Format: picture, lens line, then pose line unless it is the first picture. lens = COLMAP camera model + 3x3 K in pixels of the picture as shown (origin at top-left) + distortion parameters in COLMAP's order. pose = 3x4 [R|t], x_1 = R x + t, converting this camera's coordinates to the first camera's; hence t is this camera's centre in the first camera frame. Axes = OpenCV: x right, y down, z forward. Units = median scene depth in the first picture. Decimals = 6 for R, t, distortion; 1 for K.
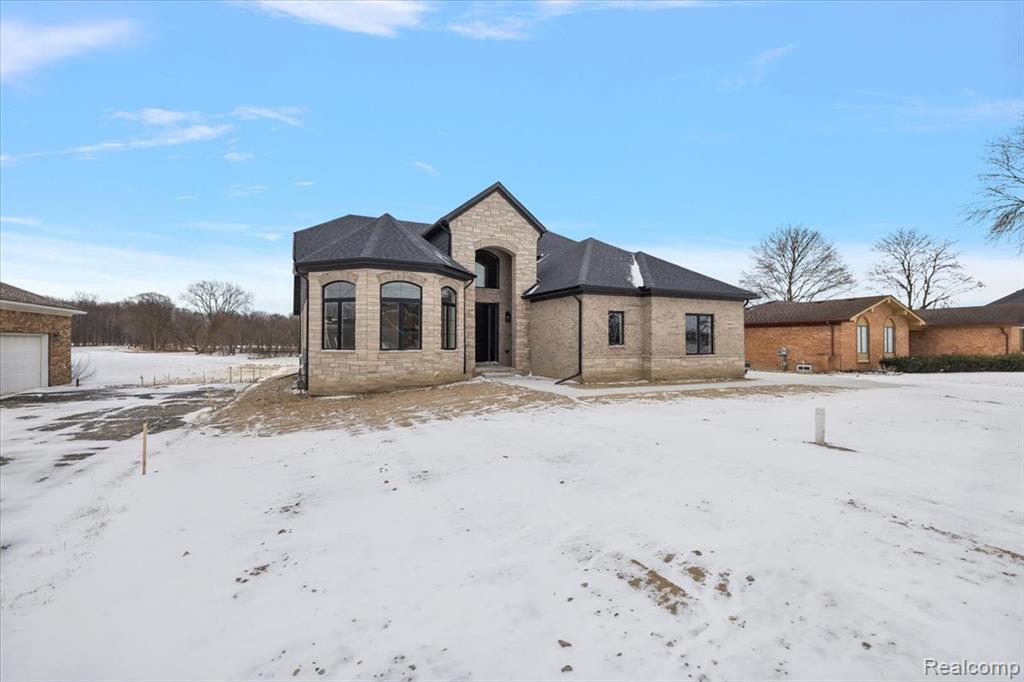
lens RADIAL K [[460.3, 0, 511.1], [0, 460.3, 338.7], [0, 0, 1]] dist [-0.010585, 0.000313]
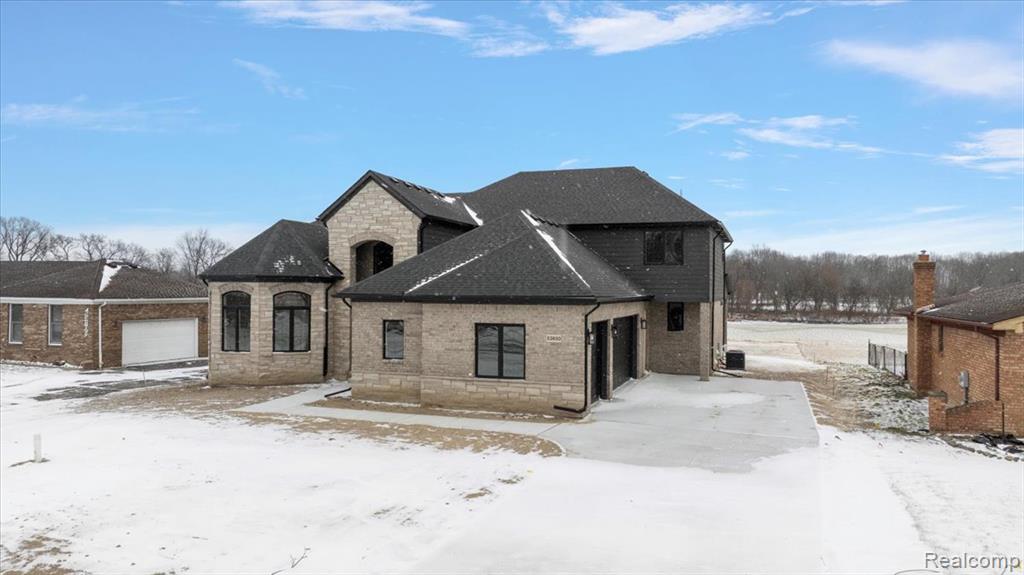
lens RADIAL K [[723.8, 0, 513.3], [0, 723.8, 286.4], [0, 0, 1]] dist [-0.022063, 0.007064]
pose [[0.708201, 0.001846, -0.706008, 1.250034], [0.000376, 0.999995, 0.002991, -0.117703], [0.706010, -0.002384, 0.708197, 0.183875]]
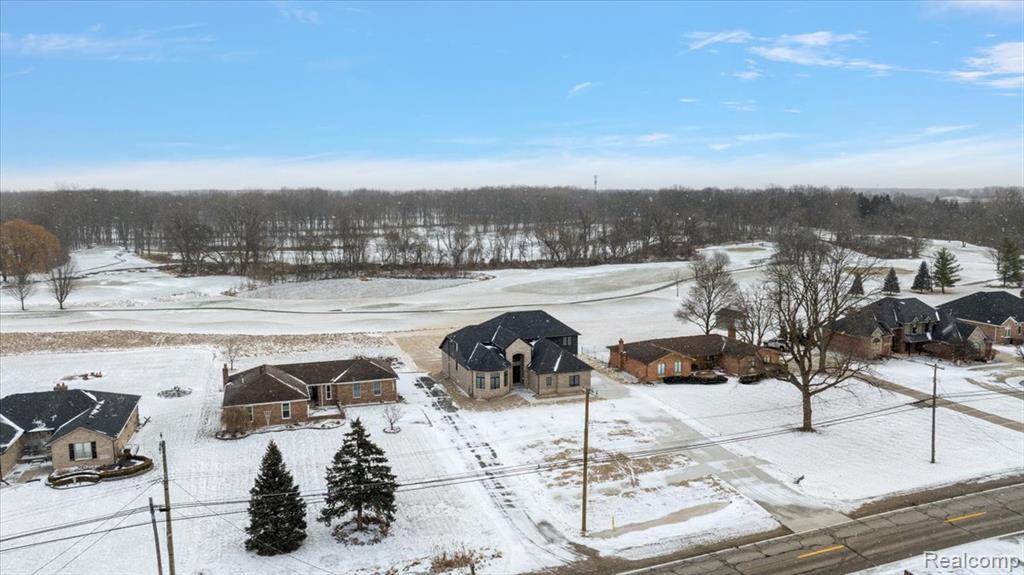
lens RADIAL K [[723.8, 0, 513.3], [0, 723.8, 286.4], [0, 0, 1]] dist [-0.022063, 0.007064]
pose [[0.994999, 0.005635, -0.099722, 0.497419], [0.008153, 0.990493, 0.137322, -1.539270], [0.099547, -0.137448, 0.985494, -4.582183]]
